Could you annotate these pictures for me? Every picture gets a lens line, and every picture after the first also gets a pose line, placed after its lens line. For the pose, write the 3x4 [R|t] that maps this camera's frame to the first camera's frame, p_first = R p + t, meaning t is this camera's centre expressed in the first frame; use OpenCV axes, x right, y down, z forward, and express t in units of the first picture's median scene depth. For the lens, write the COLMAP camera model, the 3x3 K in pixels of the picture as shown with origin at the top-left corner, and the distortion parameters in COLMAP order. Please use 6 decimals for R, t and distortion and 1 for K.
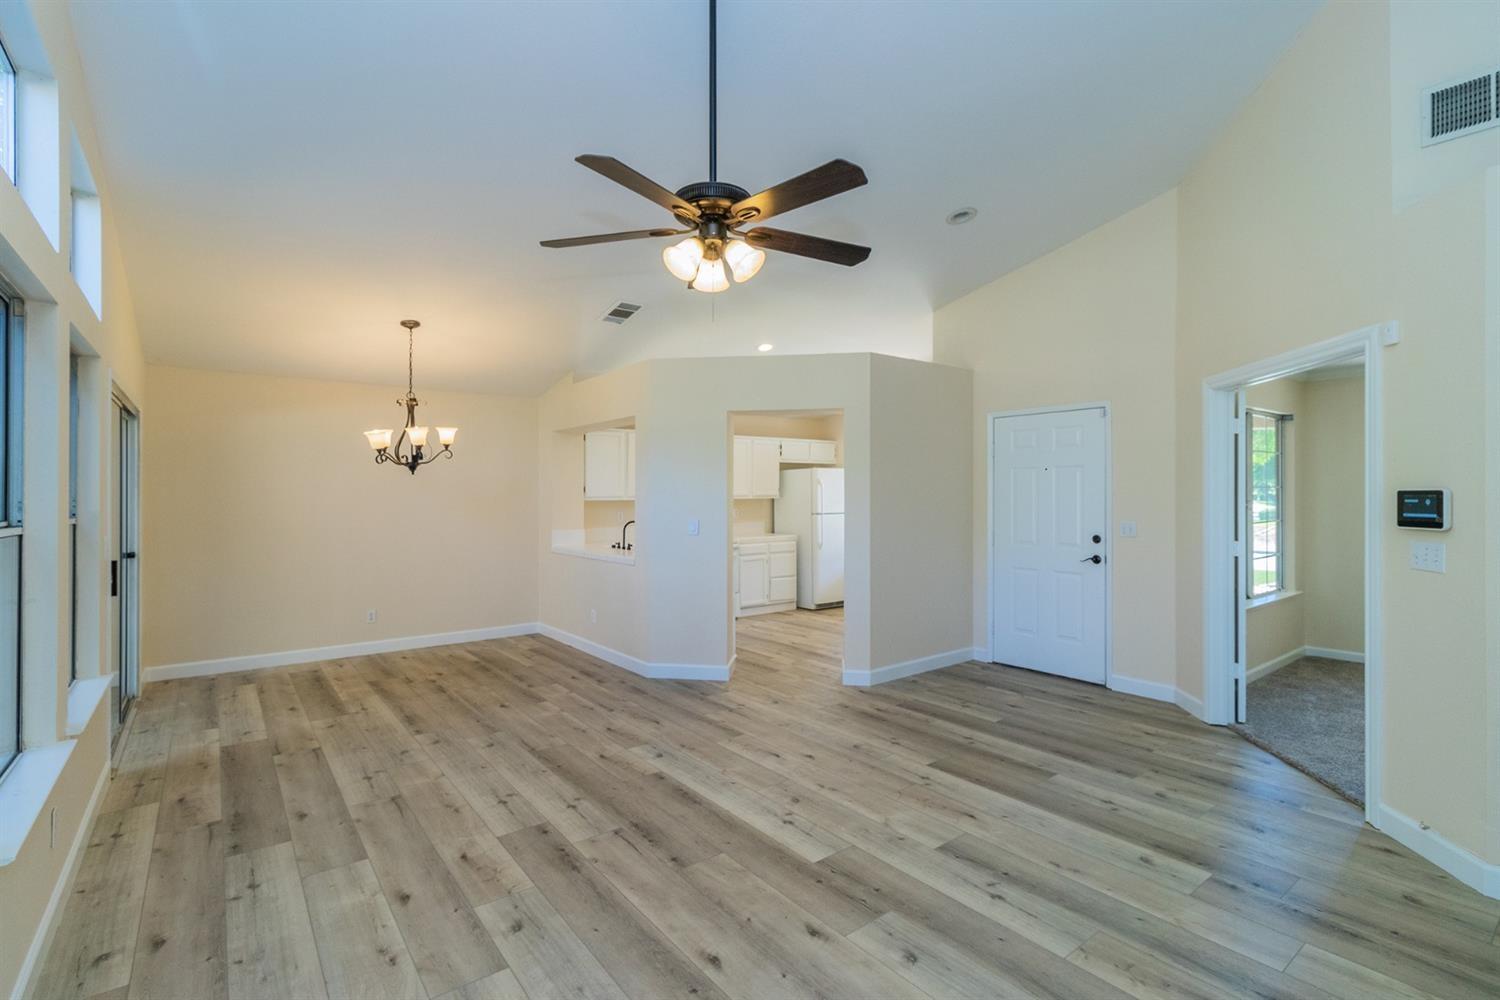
lens RADIAL K [[693.4, 0, 748.9], [0, 693.4, 495.0], [0, 0, 1]] dist [0.003758, 0.000024]
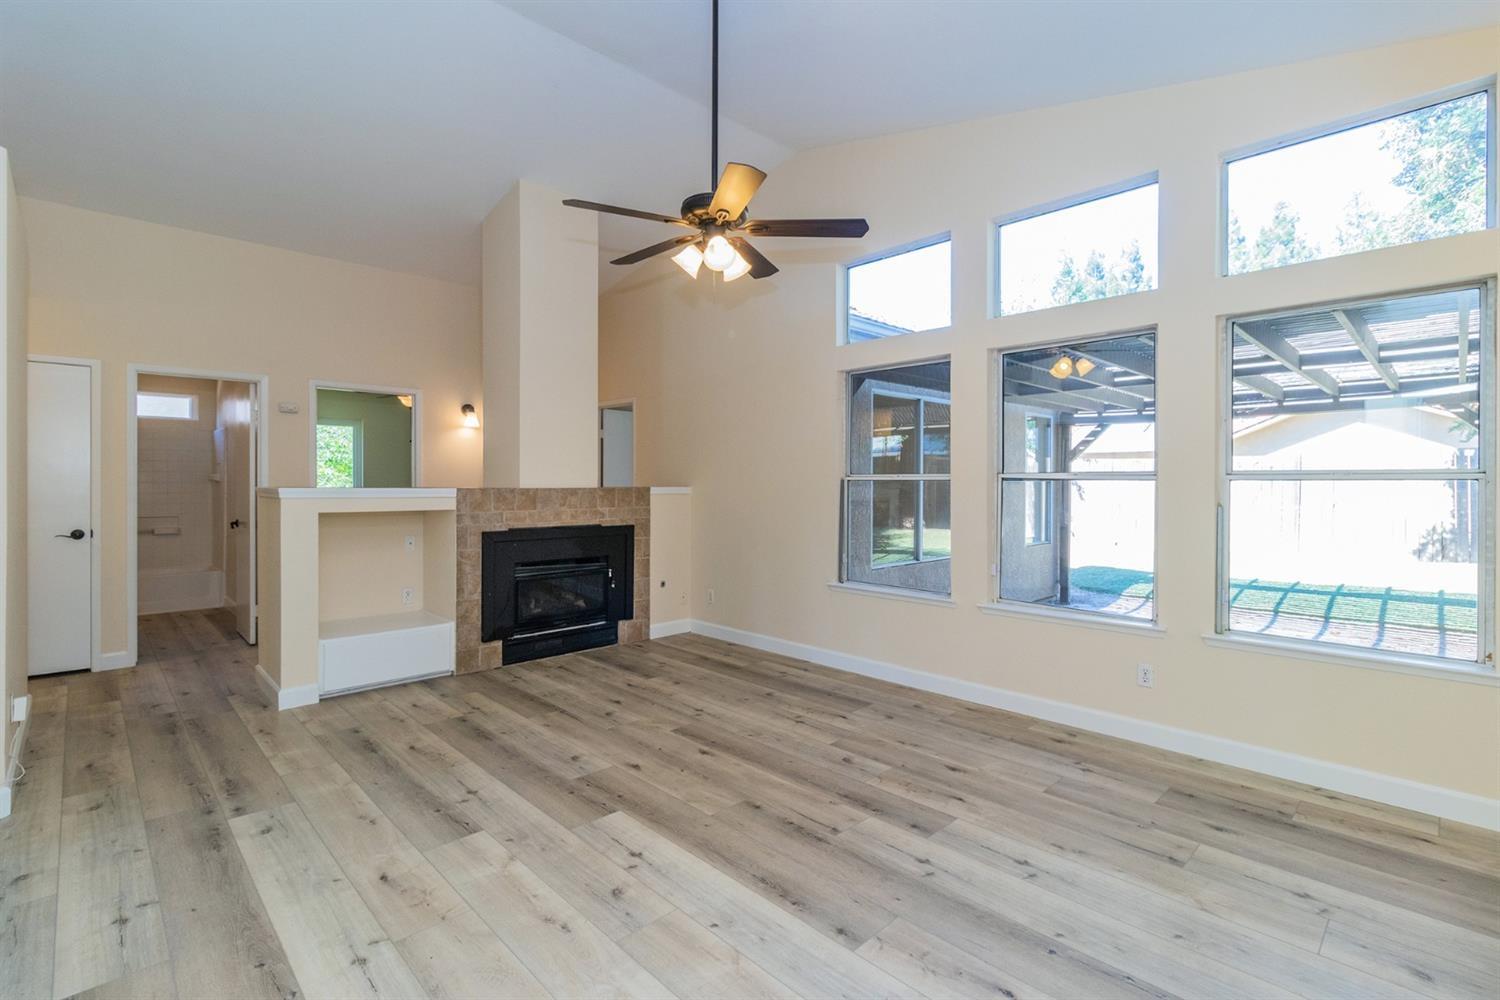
lens RADIAL K [[693.4, 0, 748.2], [0, 693.4, 488.6], [0, 0, 1]] dist [0.003758, 0.000024]
pose [[-0.994058, 0.002247, -0.108826, 0.015395], [0.001380, 0.999967, 0.008036, 0.047943], [0.108841, 0.007838, -0.994028, 1.994339]]
